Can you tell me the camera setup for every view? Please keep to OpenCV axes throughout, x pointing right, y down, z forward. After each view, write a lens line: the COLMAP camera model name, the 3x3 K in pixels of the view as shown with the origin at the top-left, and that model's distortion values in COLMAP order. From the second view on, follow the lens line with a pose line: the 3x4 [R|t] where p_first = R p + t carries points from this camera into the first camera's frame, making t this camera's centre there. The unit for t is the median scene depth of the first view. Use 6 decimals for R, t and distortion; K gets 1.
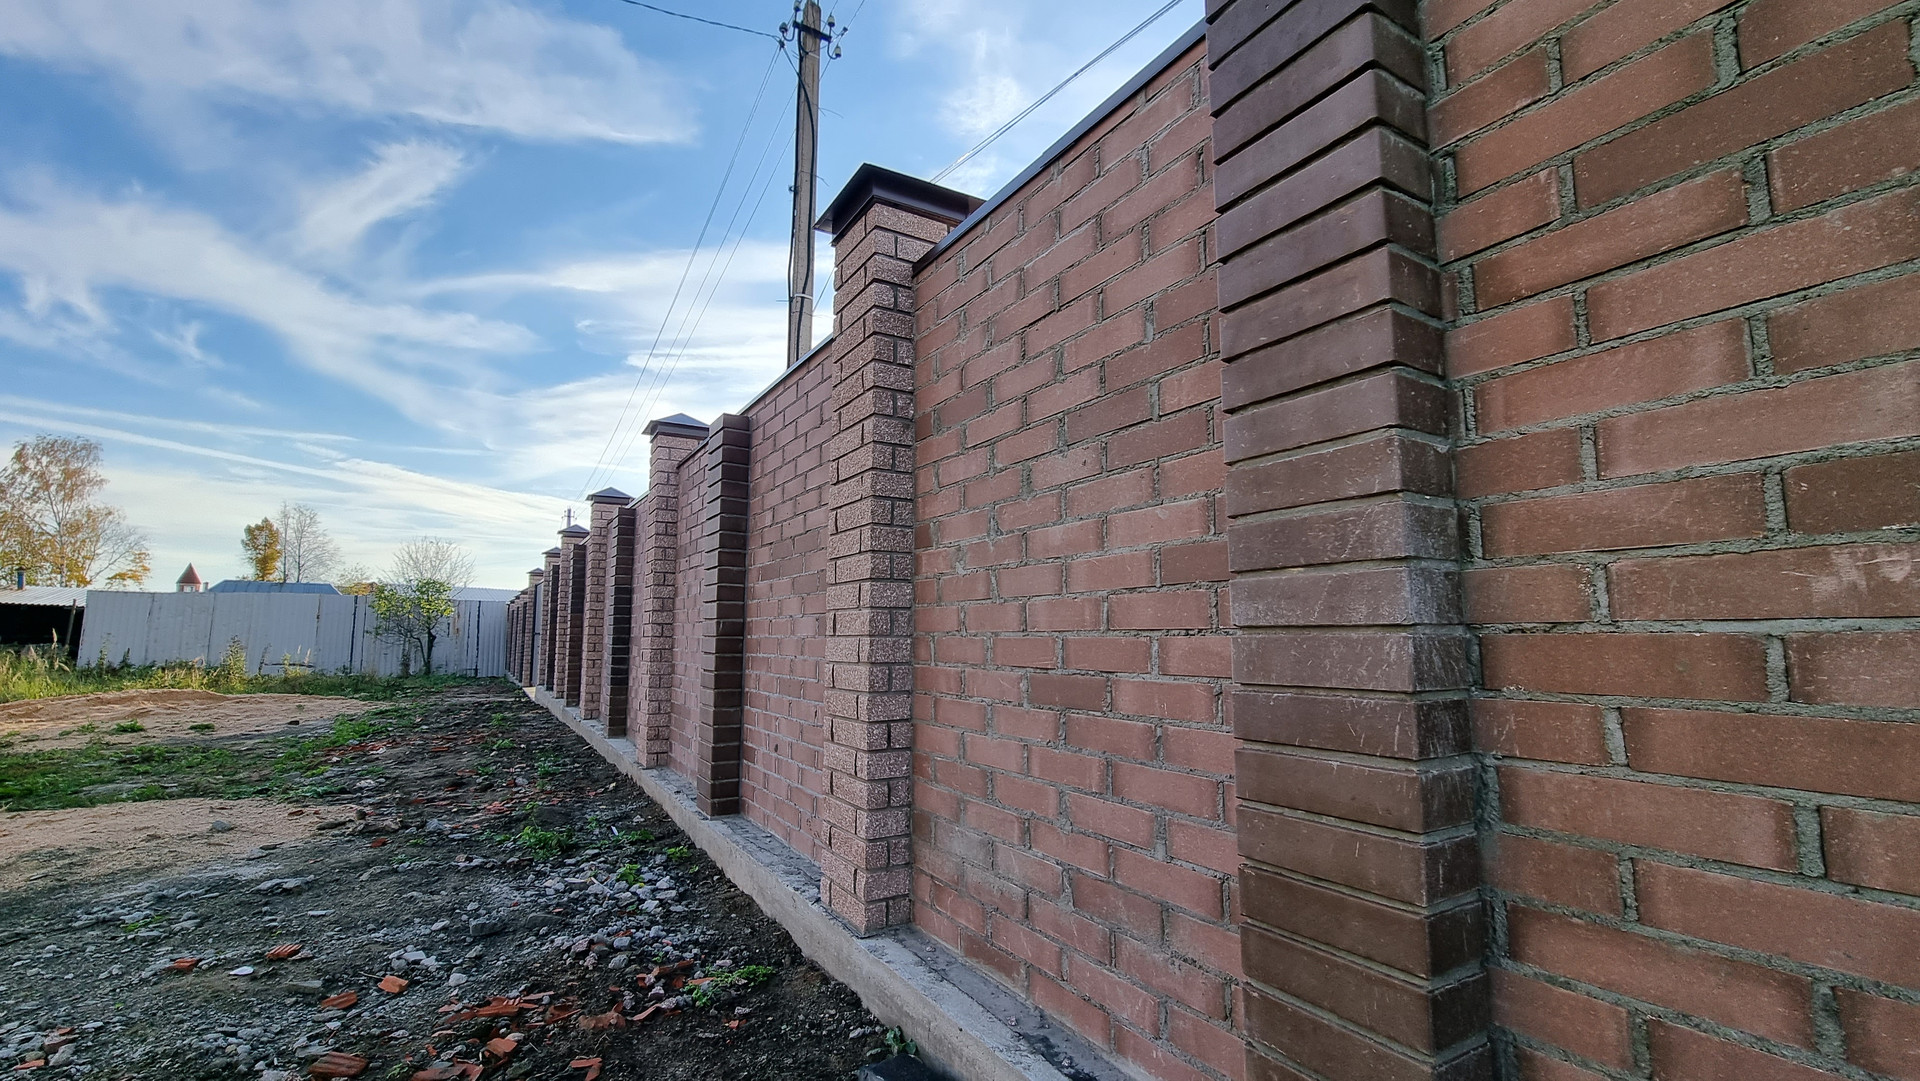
lens RADIAL K [[786.9, 0, 958.4], [0, 786.9, 551.4], [0, 0, 1]] dist [-0.003590, 0.000653]
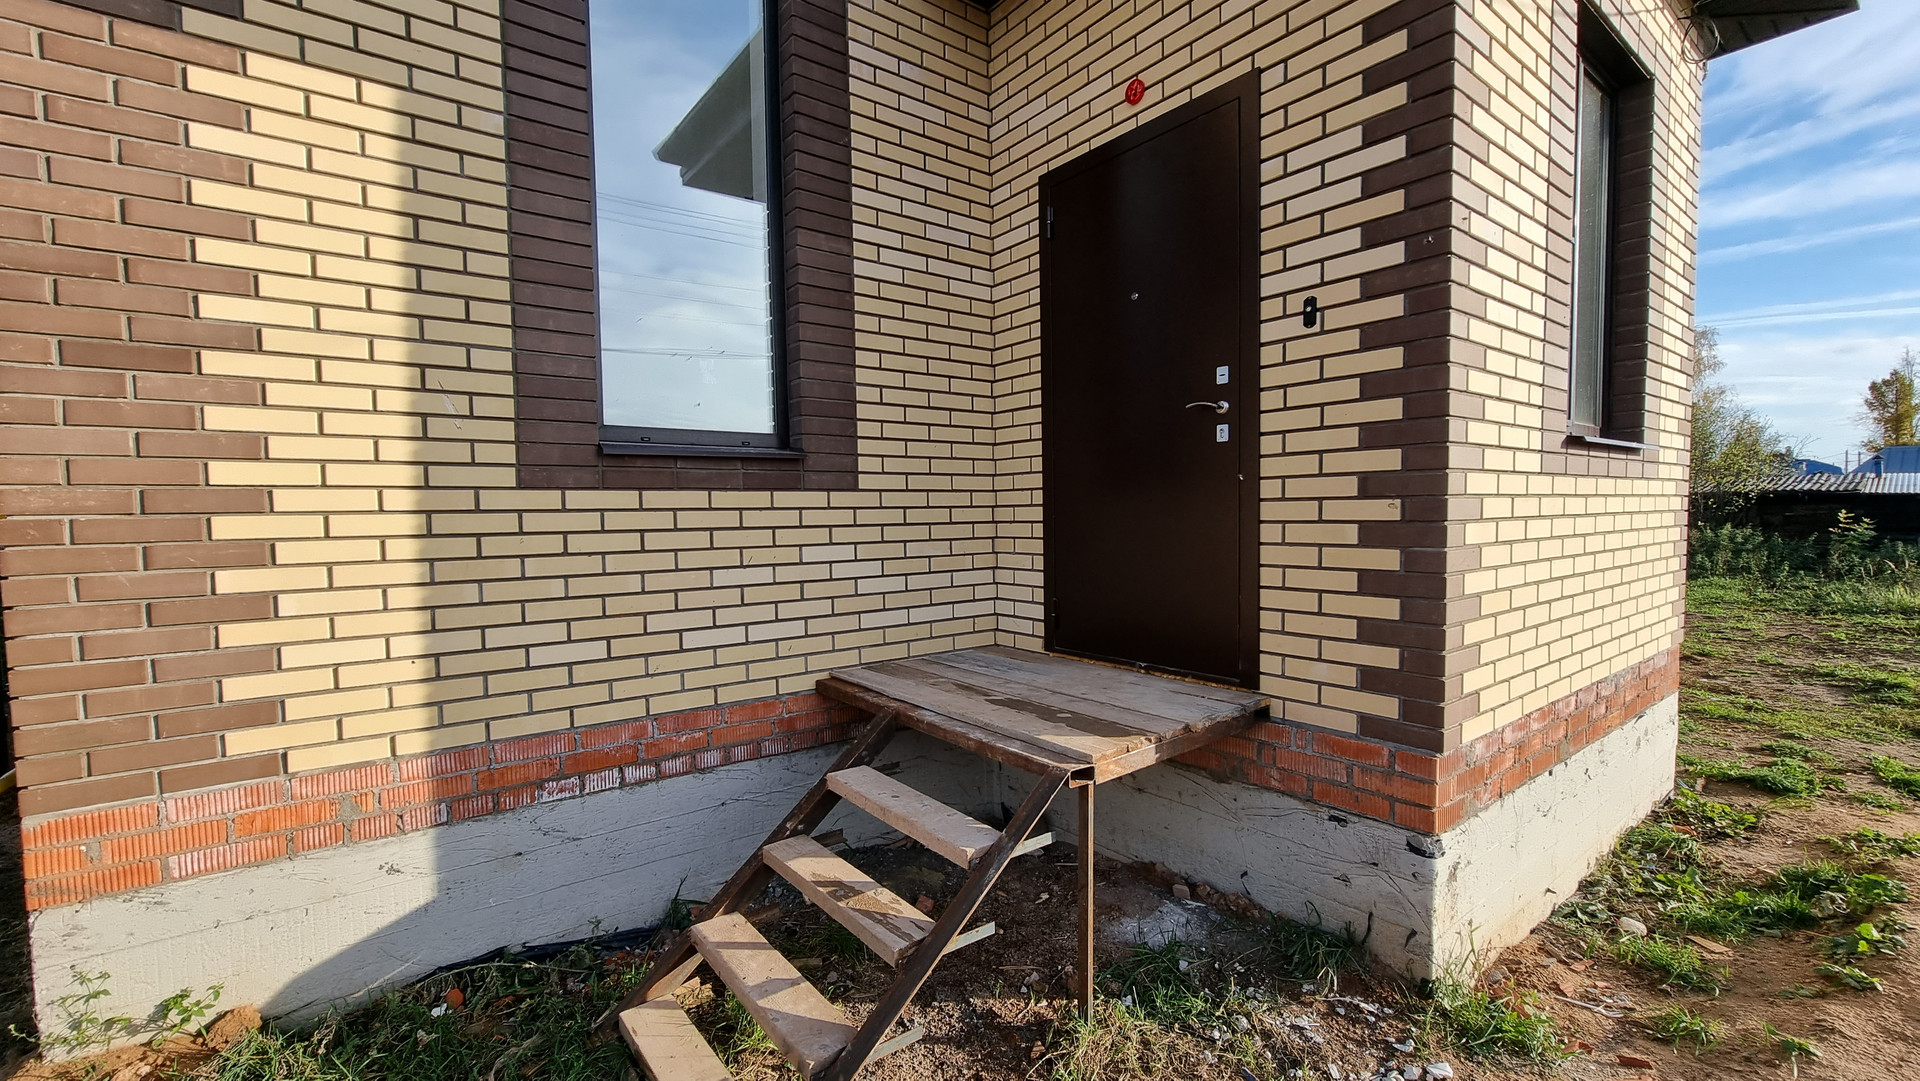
lens RADIAL K [[786.9, 0, 962.0], [0, 786.9, 552.7], [0, 0, 1]] dist [-0.003590, 0.000653]
pose [[0.044206, 0.045300, -0.997995, -1.005370], [0.126654, 0.990657, 0.050577, -0.271684], [0.990961, -0.128636, 0.038055, -1.128644]]
